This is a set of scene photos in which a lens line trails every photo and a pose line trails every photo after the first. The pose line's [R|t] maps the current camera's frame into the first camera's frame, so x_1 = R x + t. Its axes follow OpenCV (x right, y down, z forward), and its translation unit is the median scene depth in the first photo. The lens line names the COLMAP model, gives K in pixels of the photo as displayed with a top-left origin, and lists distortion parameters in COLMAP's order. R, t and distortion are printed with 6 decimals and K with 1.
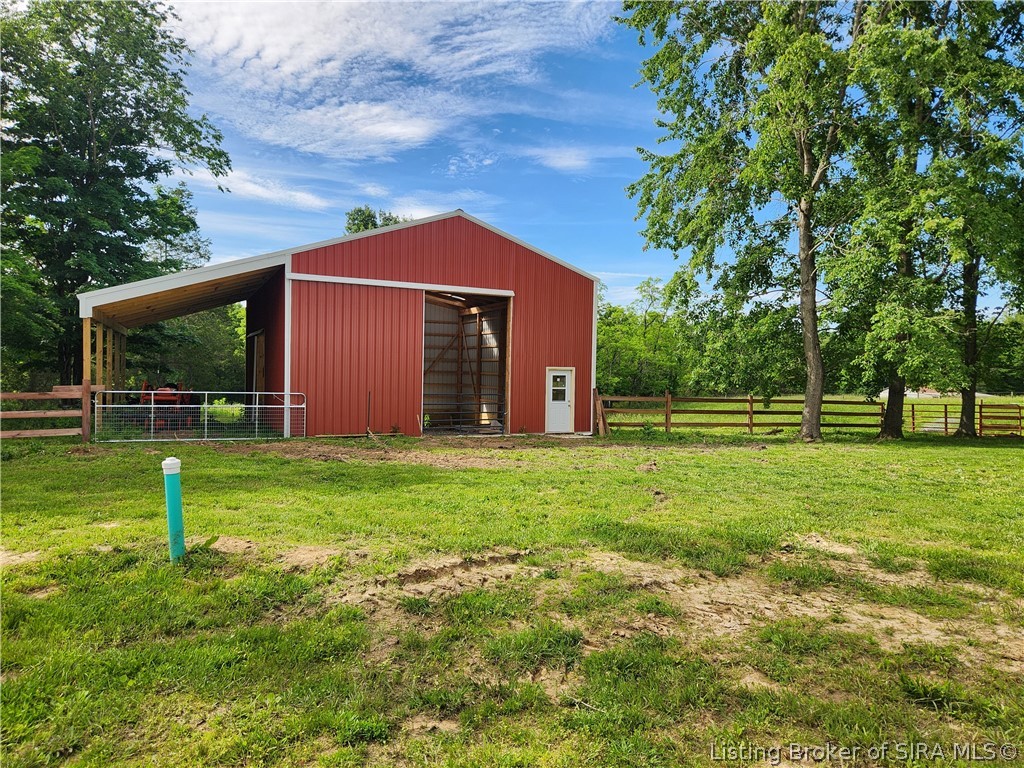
lens RADIAL K [[690.7, 0, 503.8], [0, 690.7, 380.9], [0, 0, 1]] dist [0.066057, -0.044214]
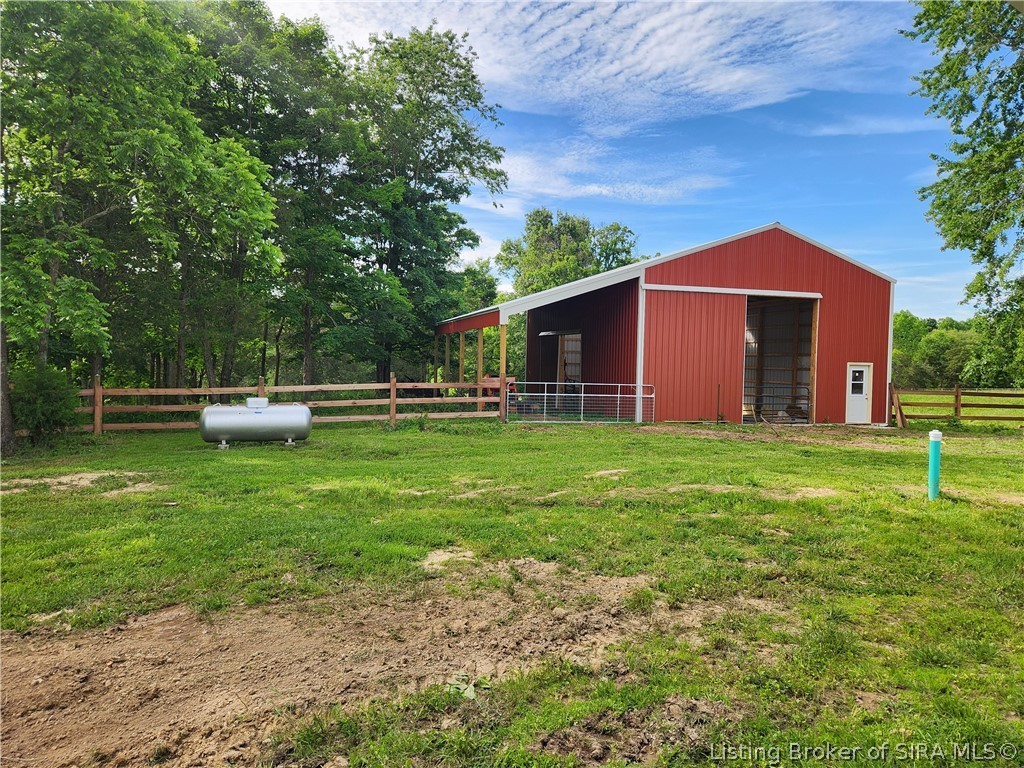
lens RADIAL K [[690.7, 0, 513.7], [0, 690.7, 377.3], [0, 0, 1]] dist [0.066057, -0.044214]
pose [[0.987257, 0.007001, -0.158978, -0.279612], [-0.005487, 0.999935, 0.009957, -0.005253], [0.159037, -0.008958, 0.987232, -0.168863]]
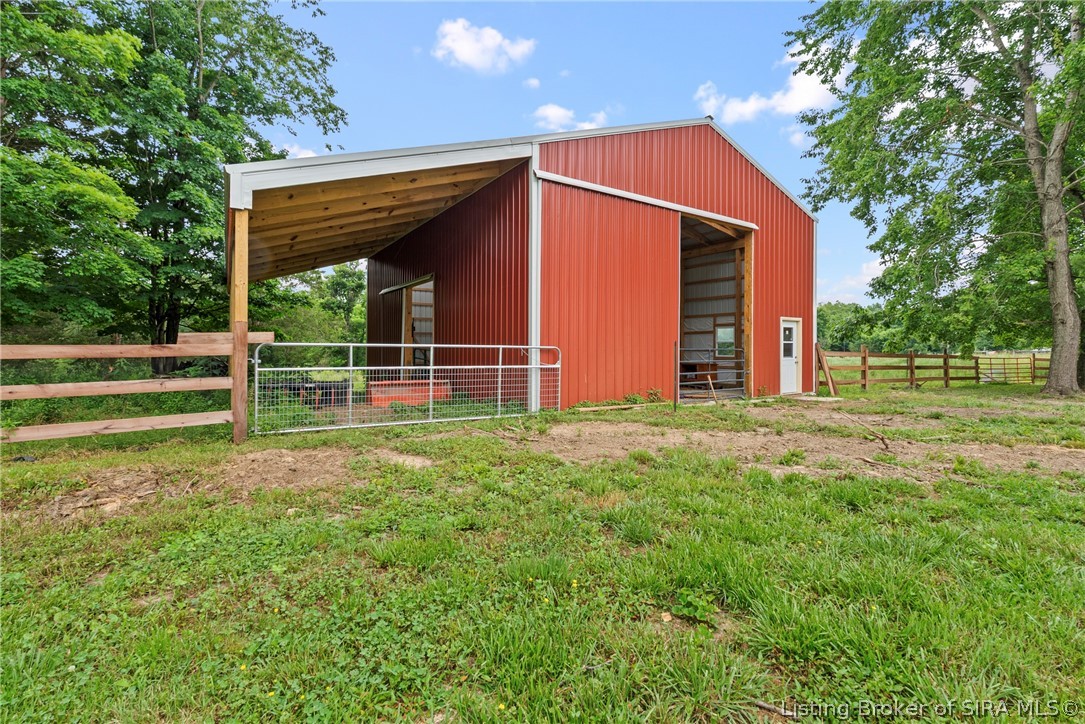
lens RADIAL K [[493.3, 0, 547.1], [0, 493.3, 347.6], [0, 0, 1]] dist [0.000509, -0.000590]
pose [[0.990691, -0.013369, 0.135474, -0.303570], [0.014913, 0.999835, -0.010387, 0.019268], [-0.135313, 0.012310, 0.990726, 0.435265]]
